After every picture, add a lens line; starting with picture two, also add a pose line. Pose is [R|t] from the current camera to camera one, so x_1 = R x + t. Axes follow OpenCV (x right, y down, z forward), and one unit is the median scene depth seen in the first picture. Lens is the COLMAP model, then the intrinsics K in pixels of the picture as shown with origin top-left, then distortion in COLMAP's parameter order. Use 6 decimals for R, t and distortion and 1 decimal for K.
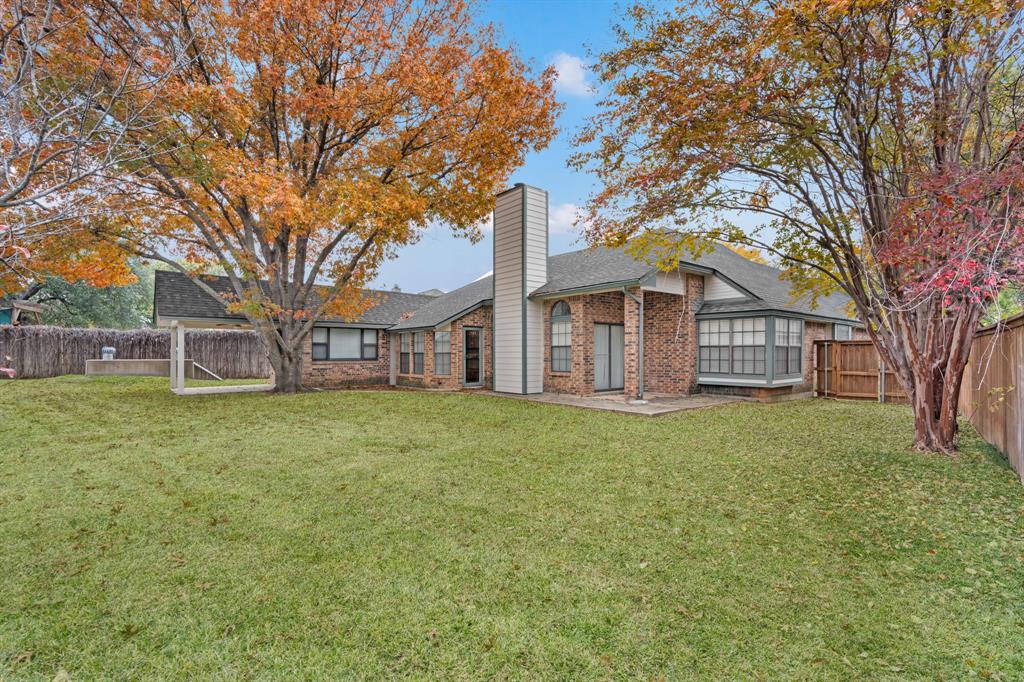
lens RADIAL K [[466.4, 0, 512.0], [0, 466.4, 341.0], [0, 0, 1]] dist [0.000756, 0.000110]
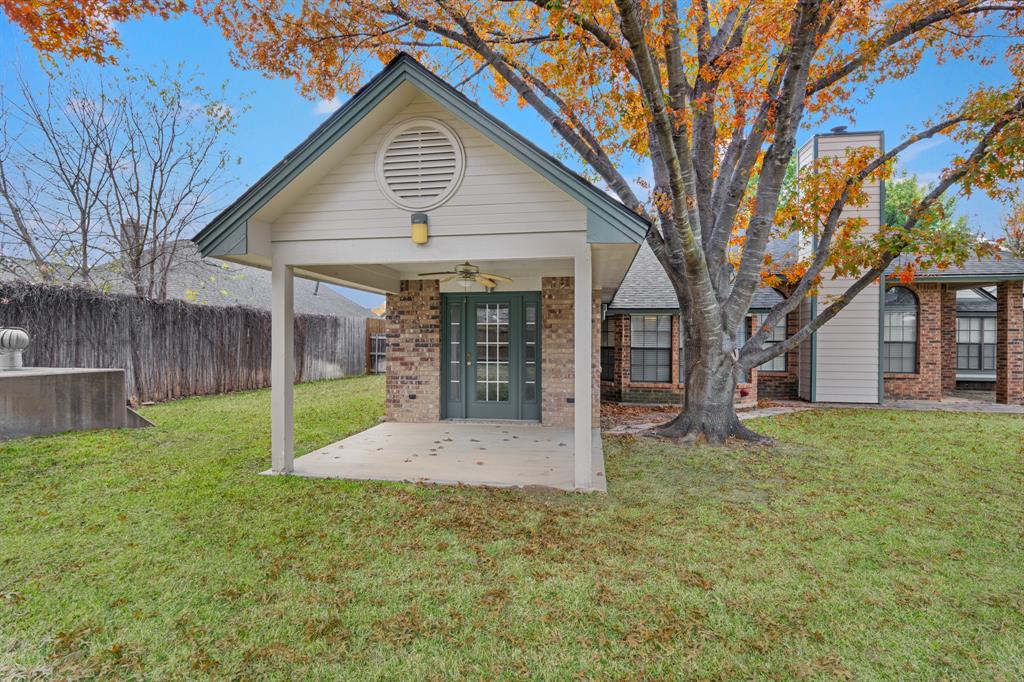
lens RADIAL K [[492.3, 0, 512.0], [0, 492.3, 341.0], [0, 0, 1]] dist [-0.001099, 0.000098]
pose [[0.751496, 0.006995, 0.659700, -1.038548], [-0.024608, 0.999545, 0.017433, 0.011534], [-0.659278, -0.029334, 0.751326, 0.841724]]
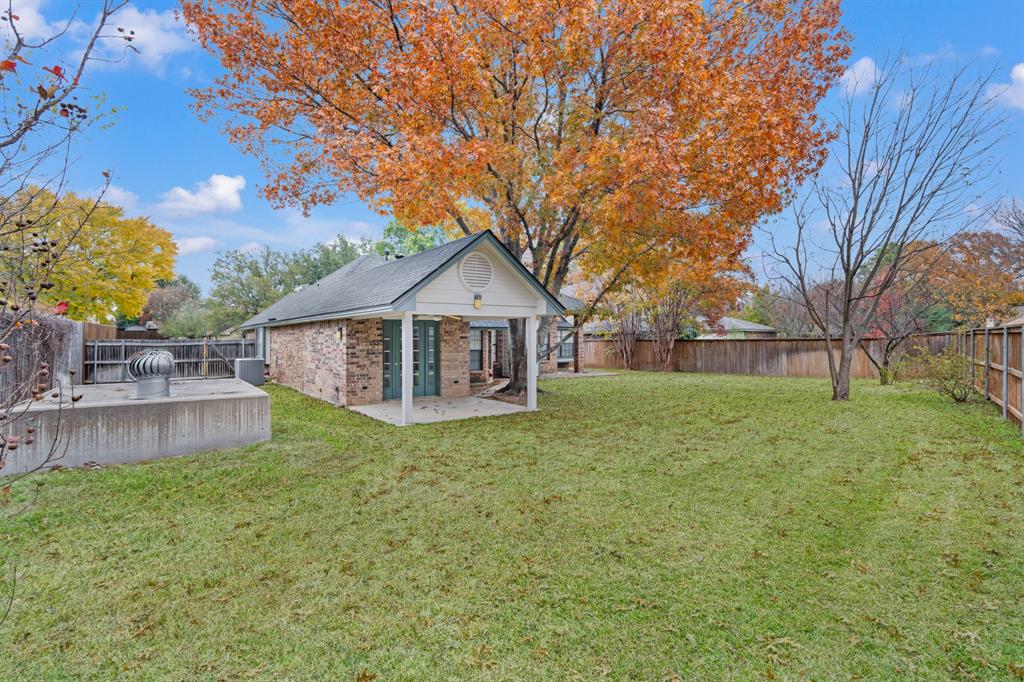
lens RADIAL K [[492.3, 0, 512.0], [0, 492.3, 341.0], [0, 0, 1]] dist [-0.001099, 0.000098]
pose [[0.057378, -0.003680, 0.998346, -1.664252], [-0.023578, 0.999709, 0.005040, -0.005176], [-0.998074, -0.023828, 0.057275, 1.066141]]
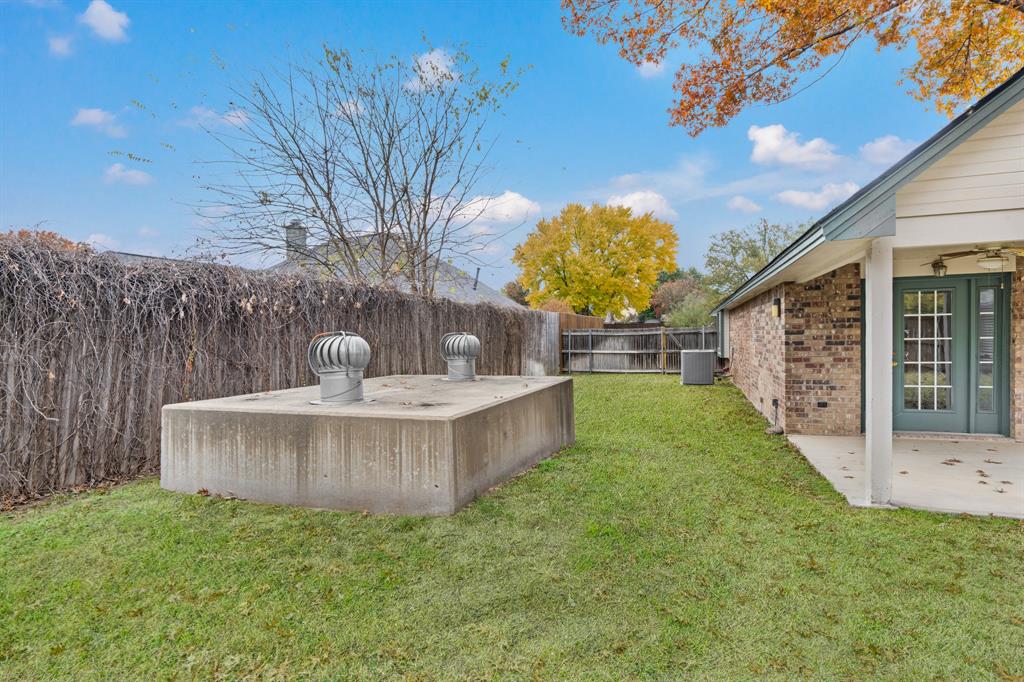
lens RADIAL K [[532.9, 0, 512.0], [0, 532.9, 341.0], [0, 0, 1]] dist [0.003470, 0.000280]
pose [[0.842542, -0.016117, 0.538390, -1.312156], [-0.001141, 0.999497, 0.031705, 0.010935], [-0.538630, -0.027327, 0.842099, 1.101979]]
